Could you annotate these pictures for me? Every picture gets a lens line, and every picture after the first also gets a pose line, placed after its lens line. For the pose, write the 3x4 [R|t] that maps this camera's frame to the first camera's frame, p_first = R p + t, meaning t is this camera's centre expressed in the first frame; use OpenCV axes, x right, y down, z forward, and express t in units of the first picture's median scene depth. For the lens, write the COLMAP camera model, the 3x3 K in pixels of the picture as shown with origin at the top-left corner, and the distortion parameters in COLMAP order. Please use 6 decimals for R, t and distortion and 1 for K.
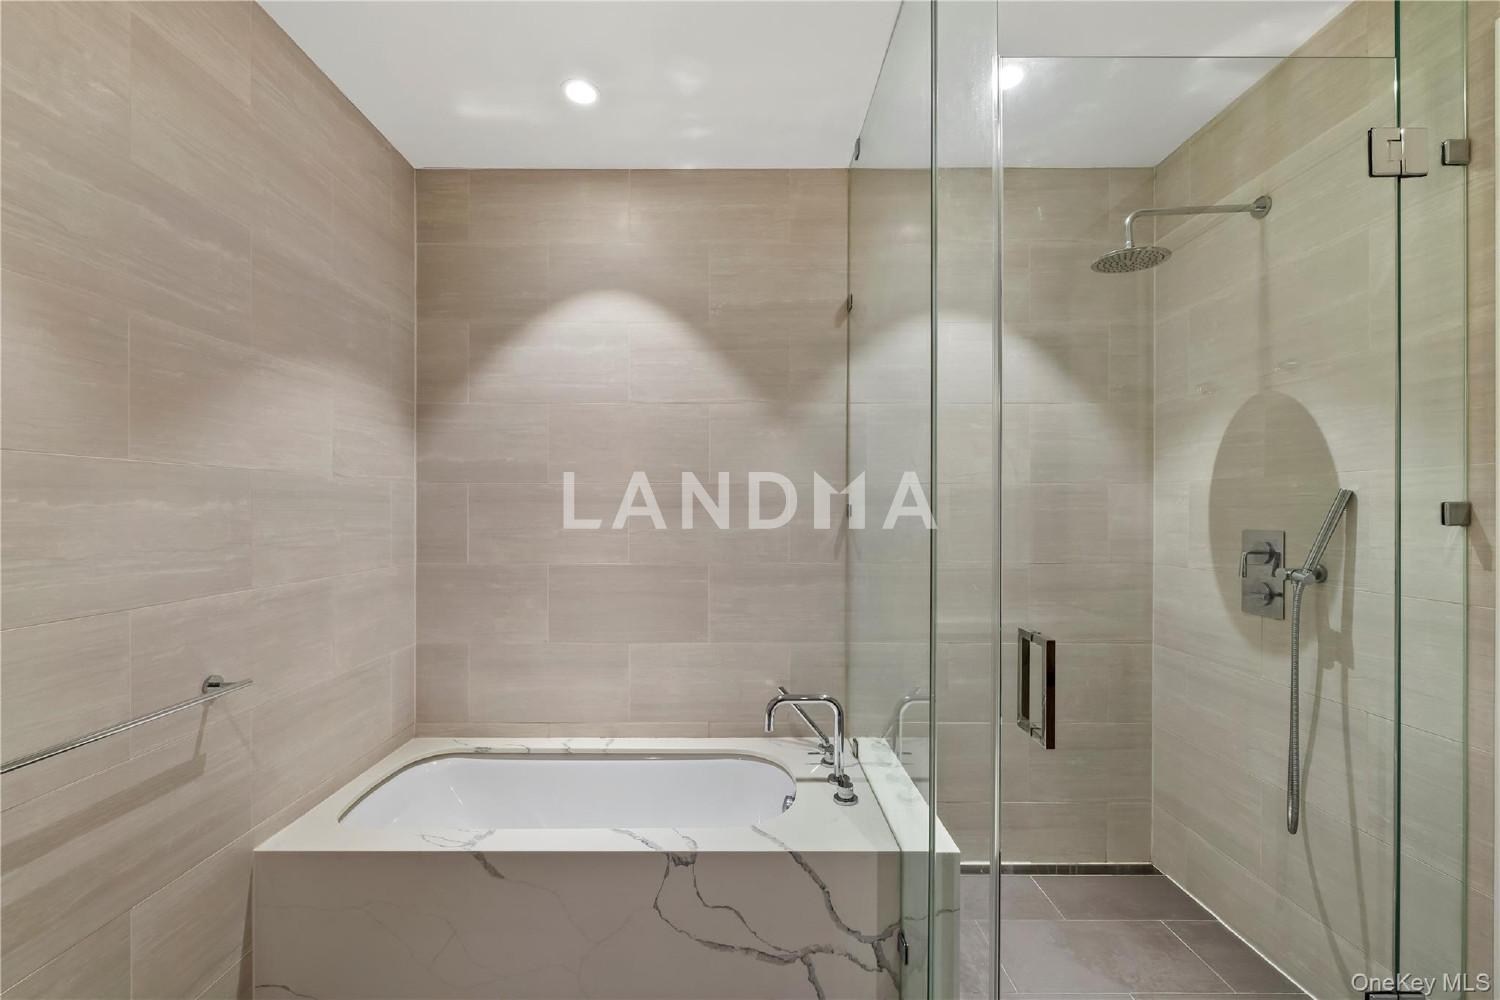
lens RADIAL K [[594.2, 0, 741.0], [0, 594.2, 505.6], [0, 0, 1]] dist [-0.014338, 0.001384]
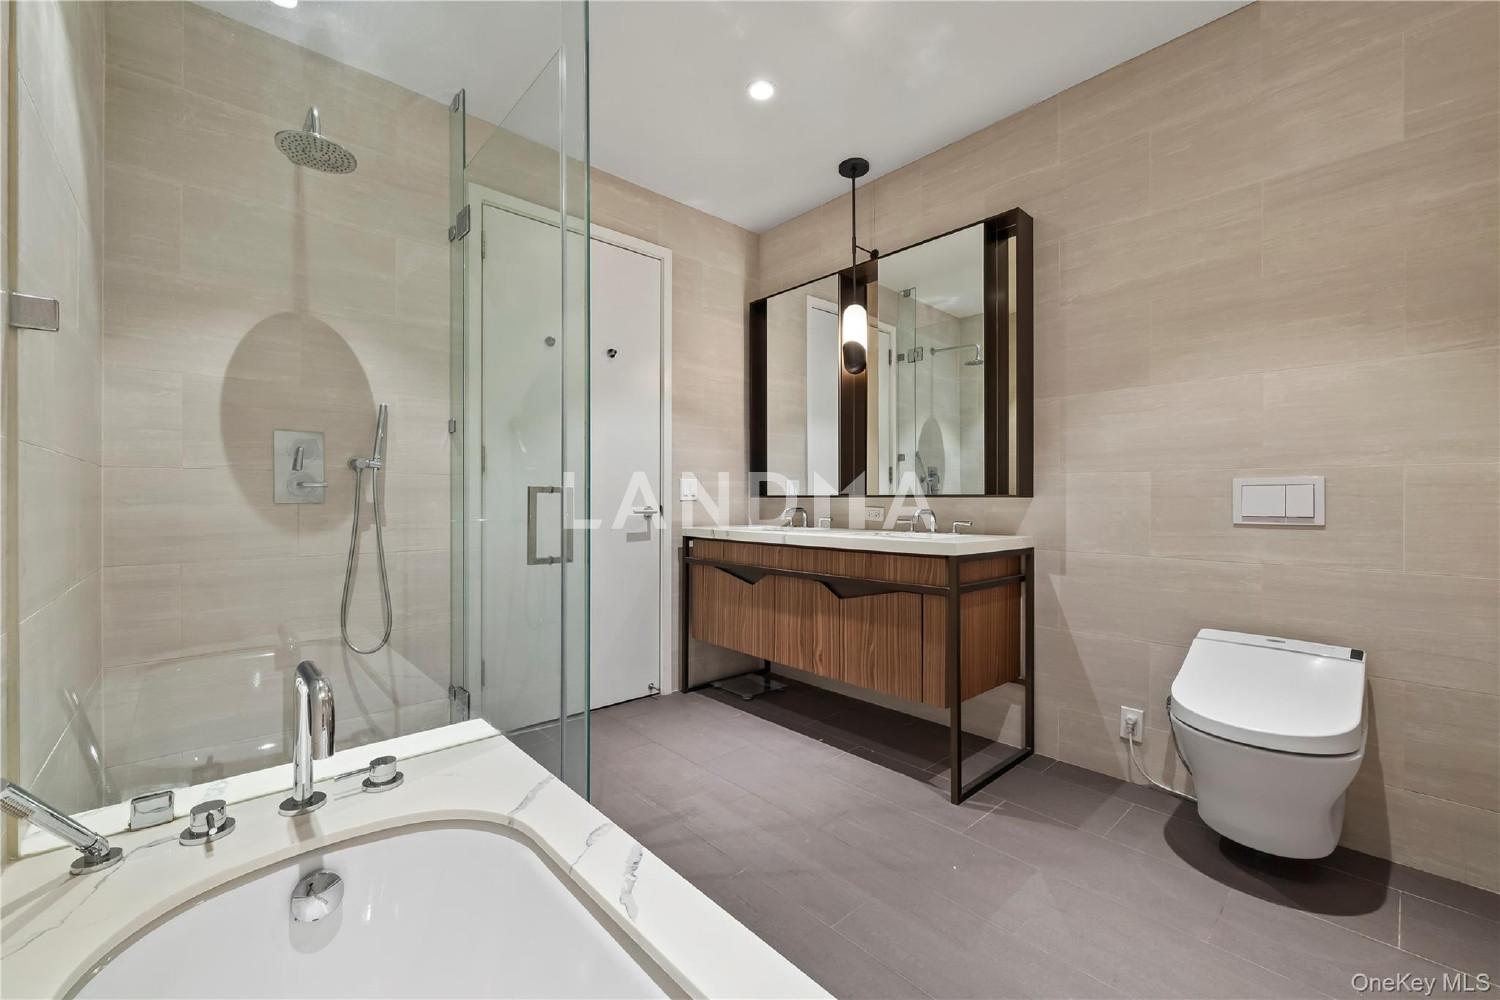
lens RADIAL K [[594.2, 0, 741.0], [0, 594.2, 497.5], [0, 0, 1]] dist [-0.014338, 0.001384]
pose [[-0.673477, -0.001930, 0.739205, -0.576541], [-0.006055, 0.999977, -0.002905, 0.174024], [-0.739183, -0.006432, -0.673474, 1.138341]]
